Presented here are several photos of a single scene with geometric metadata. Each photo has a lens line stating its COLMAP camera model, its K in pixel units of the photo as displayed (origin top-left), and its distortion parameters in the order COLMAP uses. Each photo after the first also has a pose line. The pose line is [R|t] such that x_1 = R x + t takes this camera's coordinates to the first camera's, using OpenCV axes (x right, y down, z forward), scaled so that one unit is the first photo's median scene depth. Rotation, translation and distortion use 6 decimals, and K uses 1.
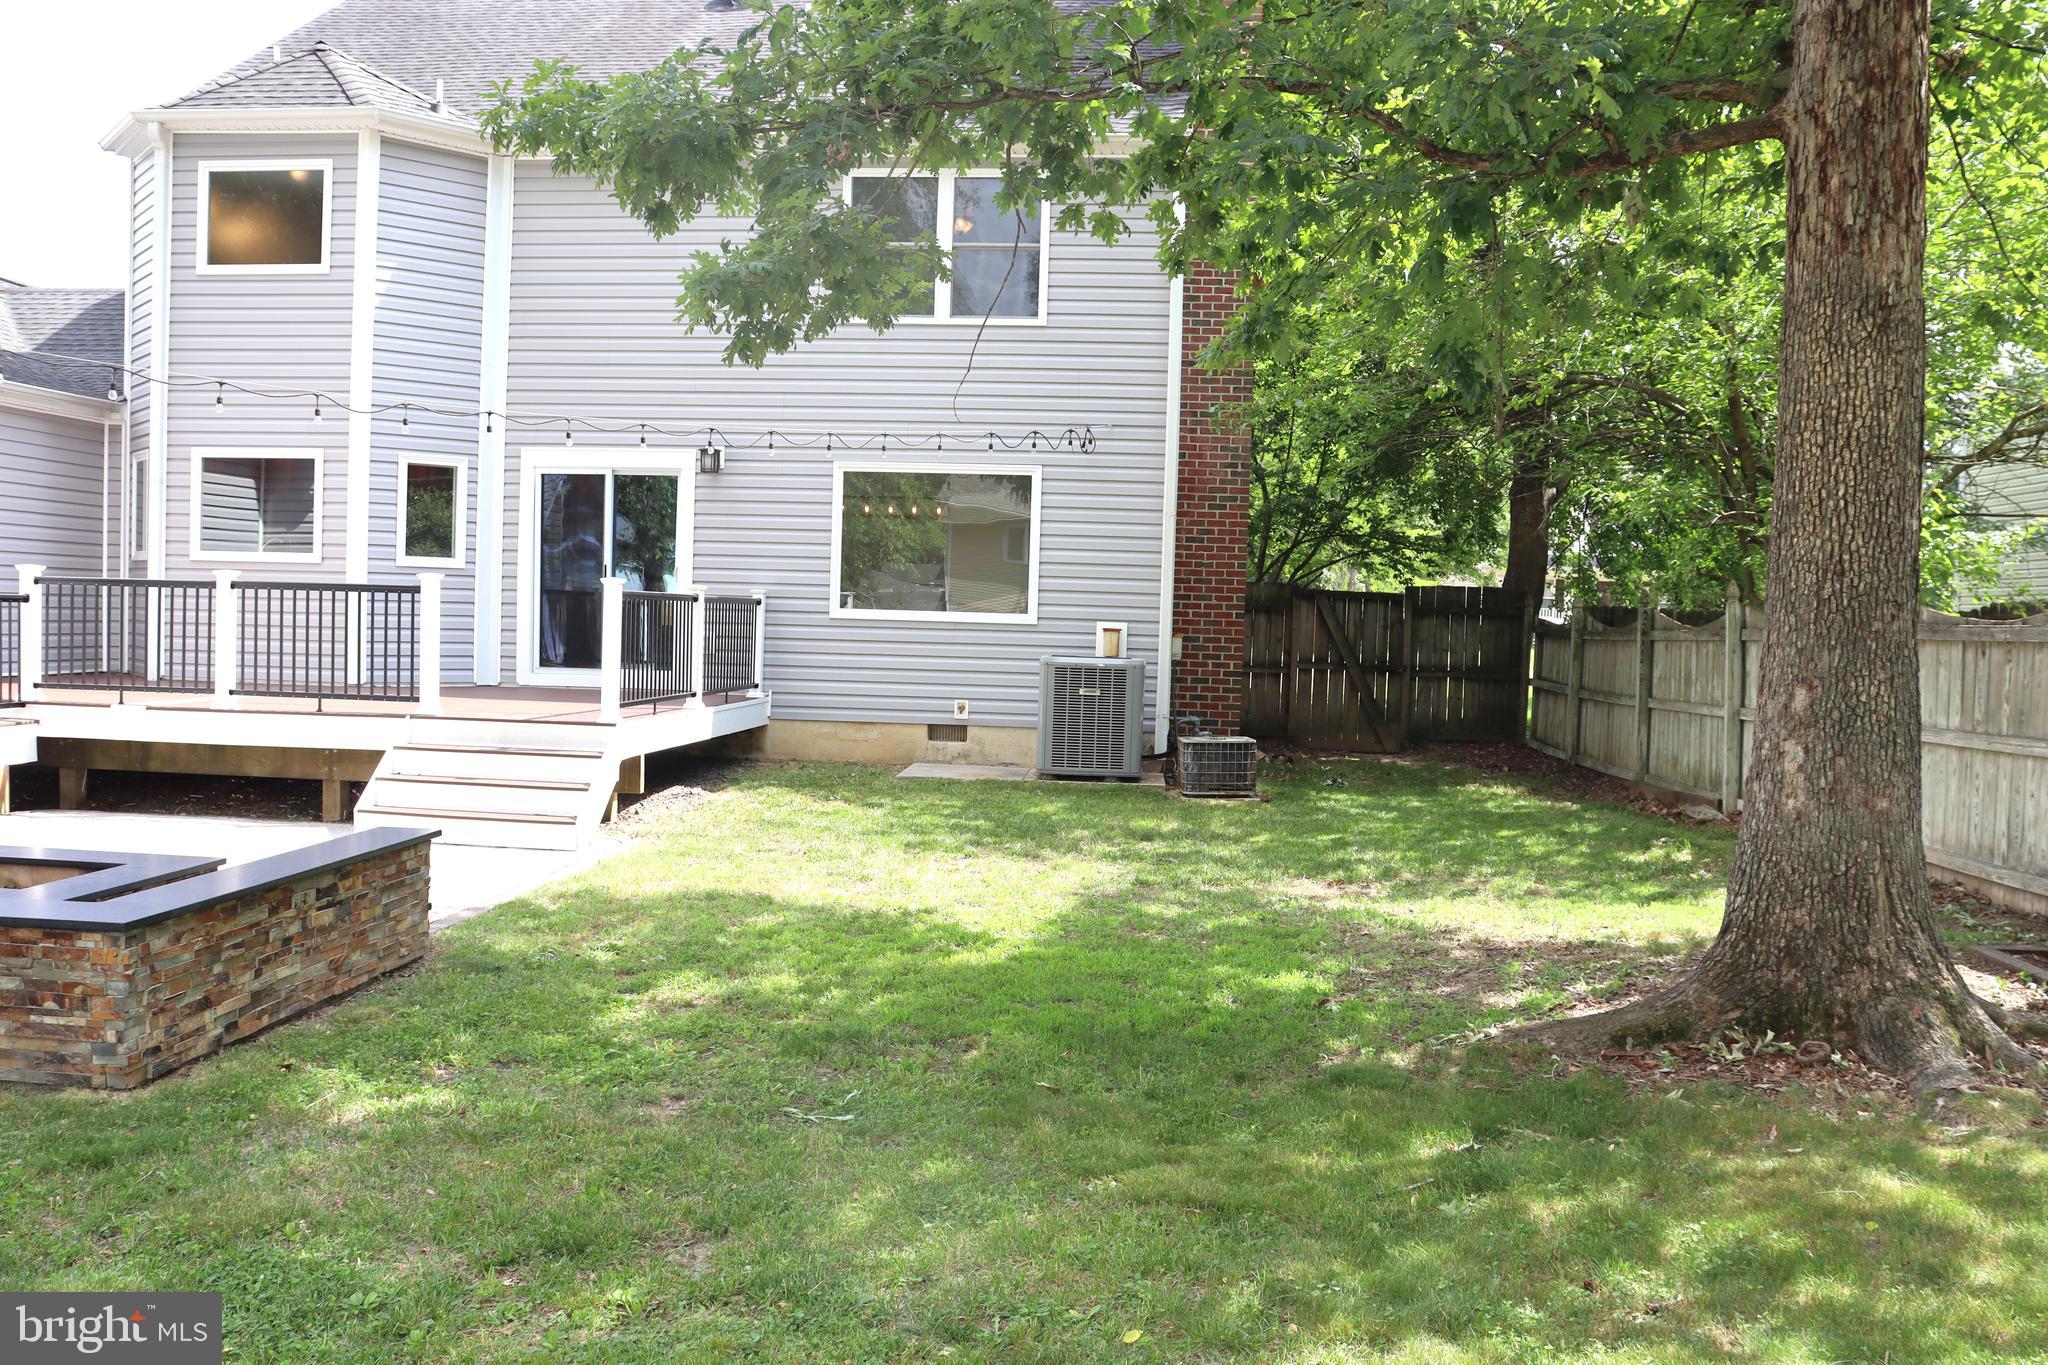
lens RADIAL K [[1727.5, 0, 1046.2], [0, 1727.5, 700.2], [0, 0, 1]] dist [-0.158116, 0.148179]
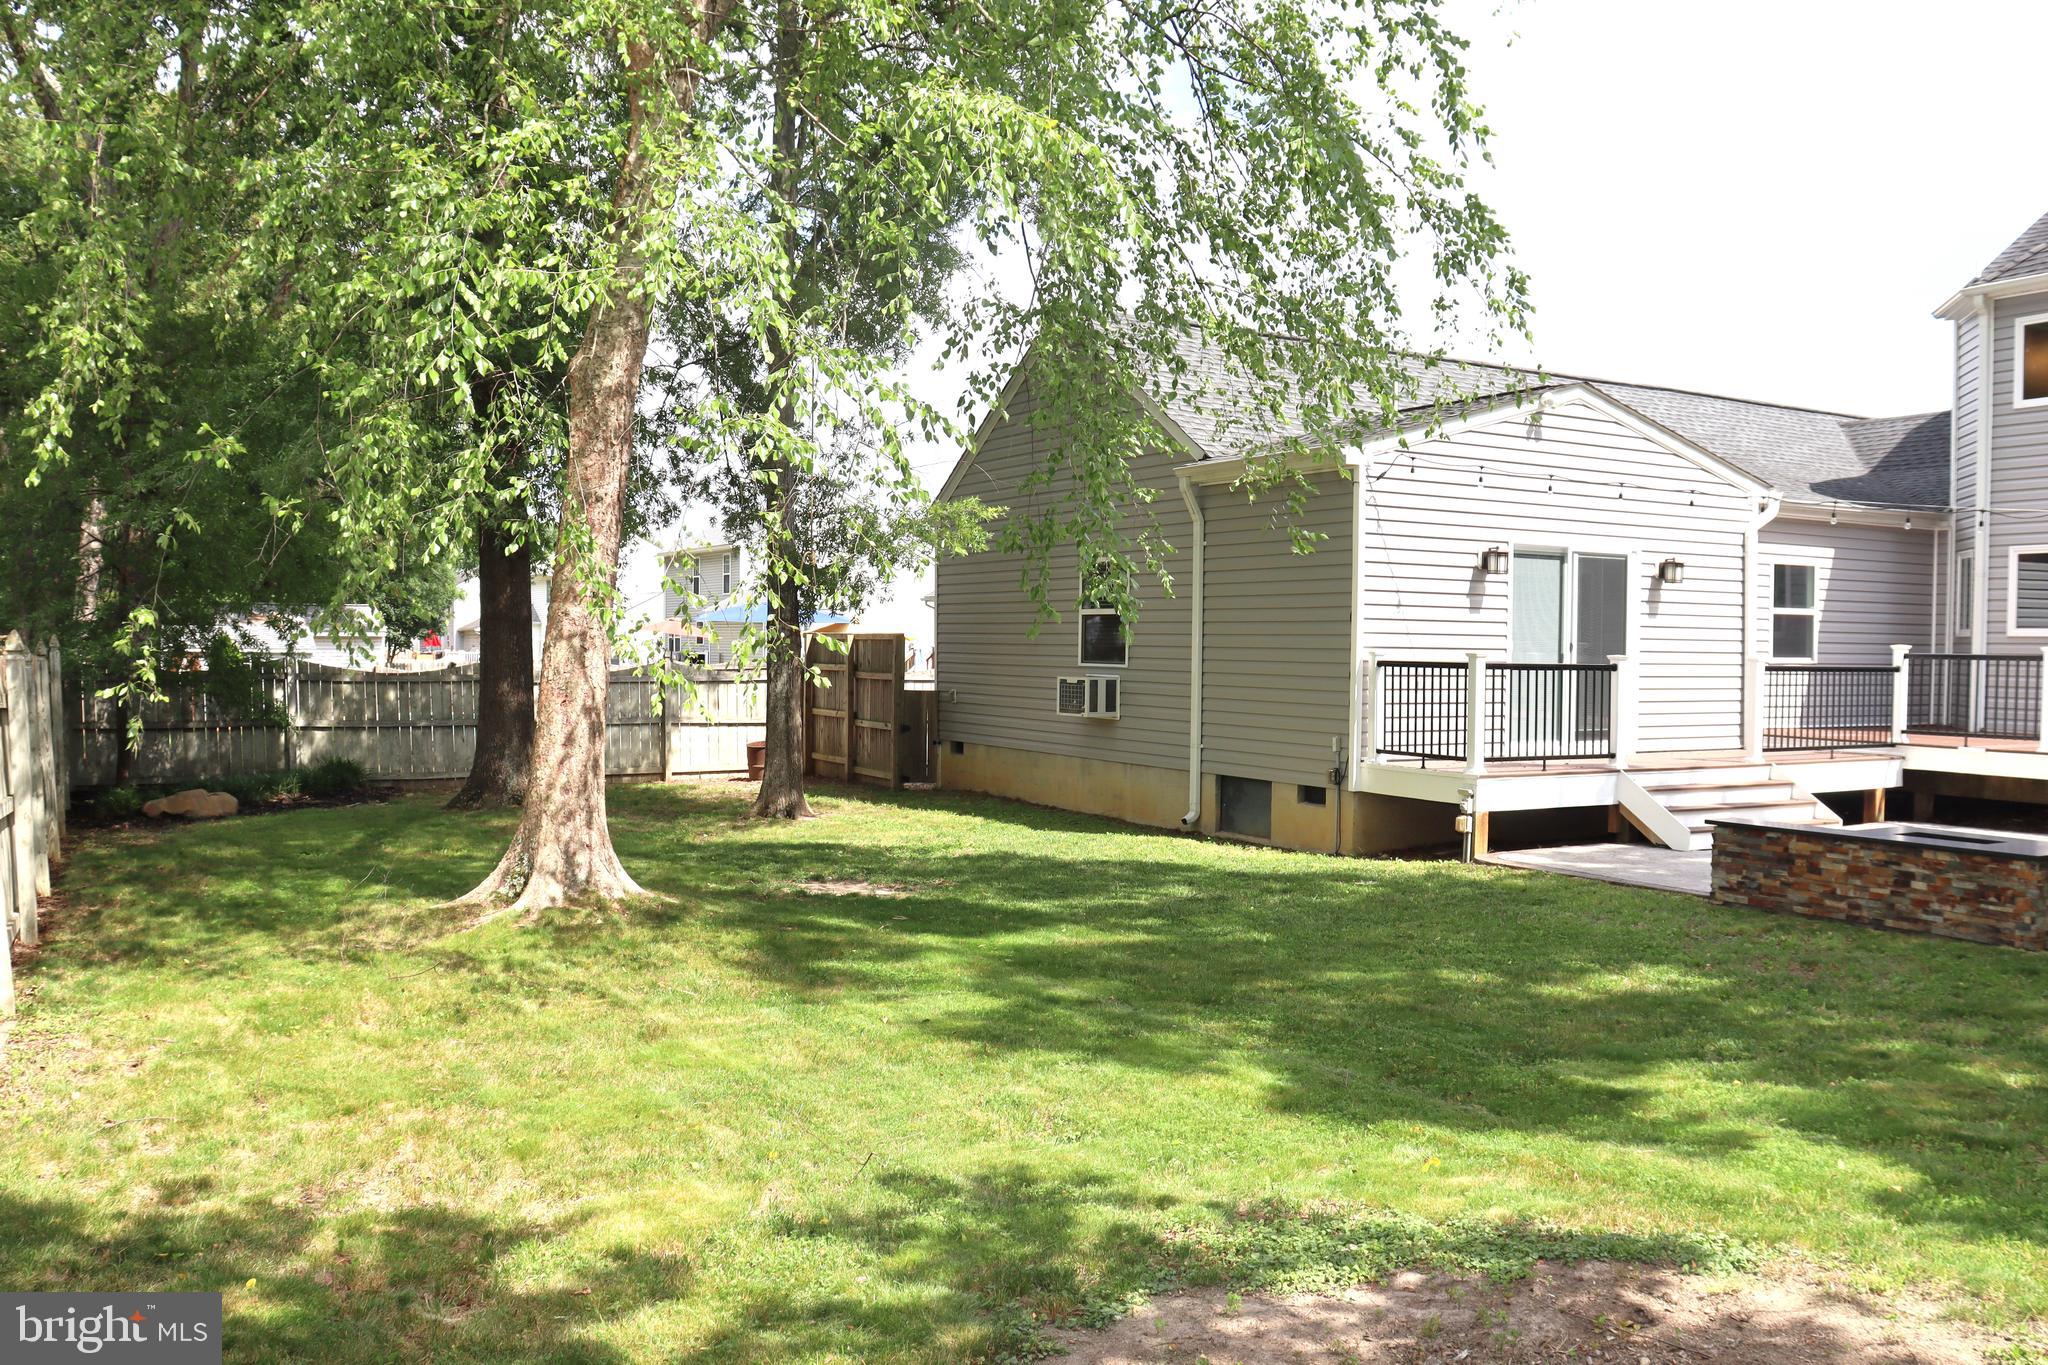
lens RADIAL K [[1727.5, 0, 1020.4], [0, 1727.5, 698.9], [0, 0, 1]] dist [-0.158116, 0.148179]
pose [[0.560852, 0.001582, -0.827914, 0.104605], [-0.032785, 0.999256, -0.020300, 0.012553], [0.827267, 0.038529, 0.560487, -0.308345]]
